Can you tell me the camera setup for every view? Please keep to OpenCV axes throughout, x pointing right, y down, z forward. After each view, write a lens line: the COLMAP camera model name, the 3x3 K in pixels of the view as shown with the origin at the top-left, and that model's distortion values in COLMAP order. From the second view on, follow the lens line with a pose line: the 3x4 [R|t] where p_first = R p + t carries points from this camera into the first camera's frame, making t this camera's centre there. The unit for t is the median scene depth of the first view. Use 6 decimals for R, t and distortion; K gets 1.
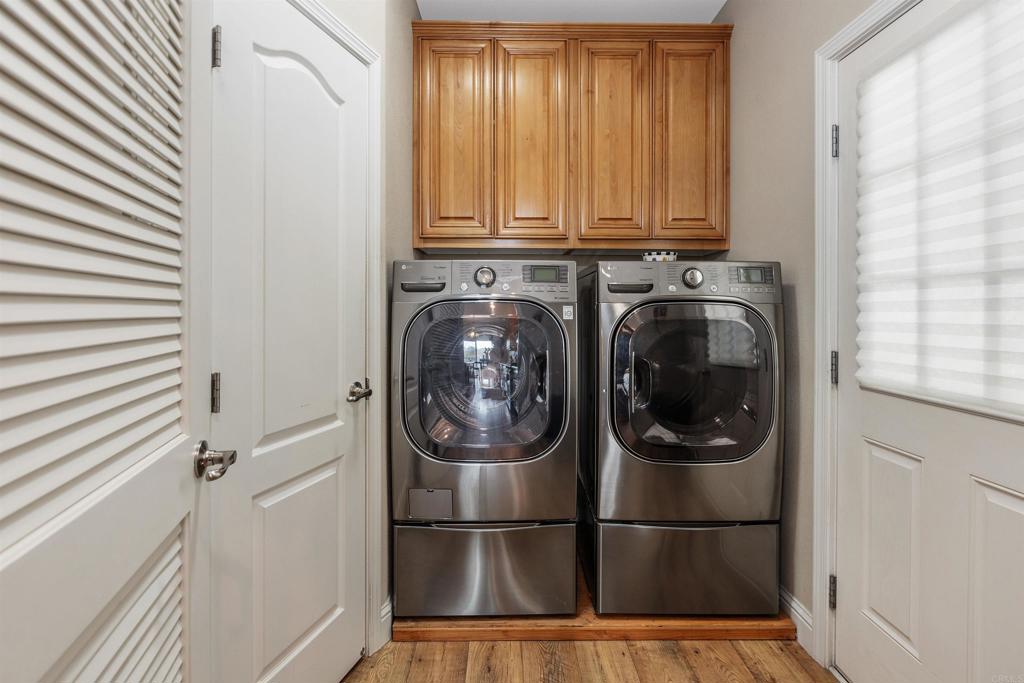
lens RADIAL K [[501.6, 0, 509.3], [0, 501.6, 308.2], [0, 0, 1]] dist [-0.000441, 0.000144]
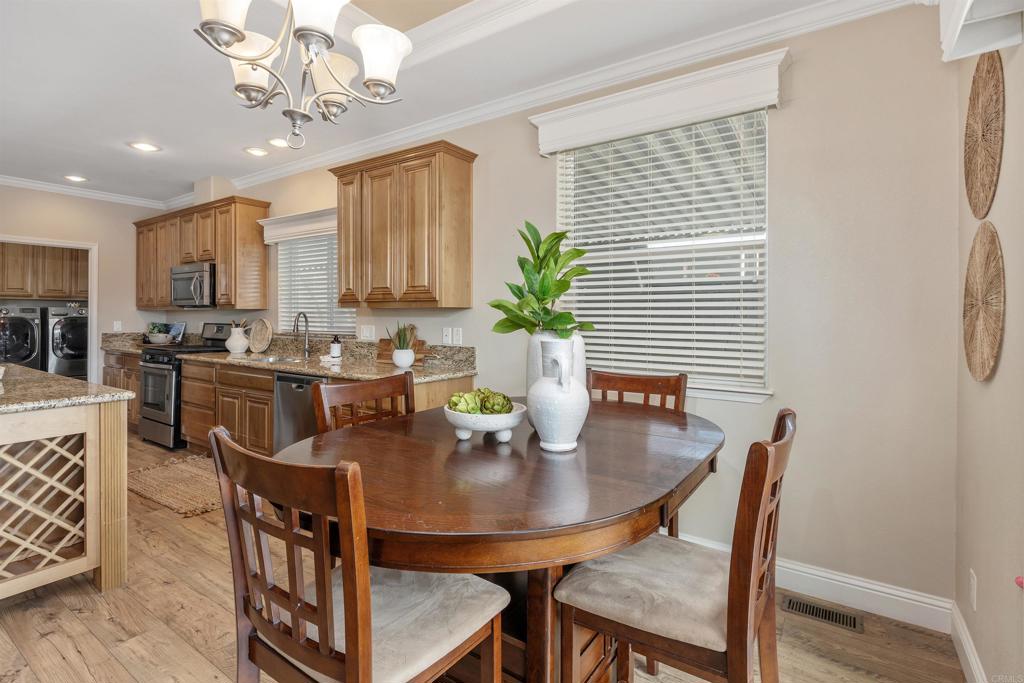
lens RADIAL K [[501.6, 0, 509.3], [0, 501.6, 308.2], [0, 0, 1]] dist [-0.000441, 0.000144]
pose [[0.591429, 0.007442, 0.806323, -0.751459], [0.000642, 0.999953, -0.009700, -0.046373], [-0.806357, 0.006255, 0.591396, -3.719027]]
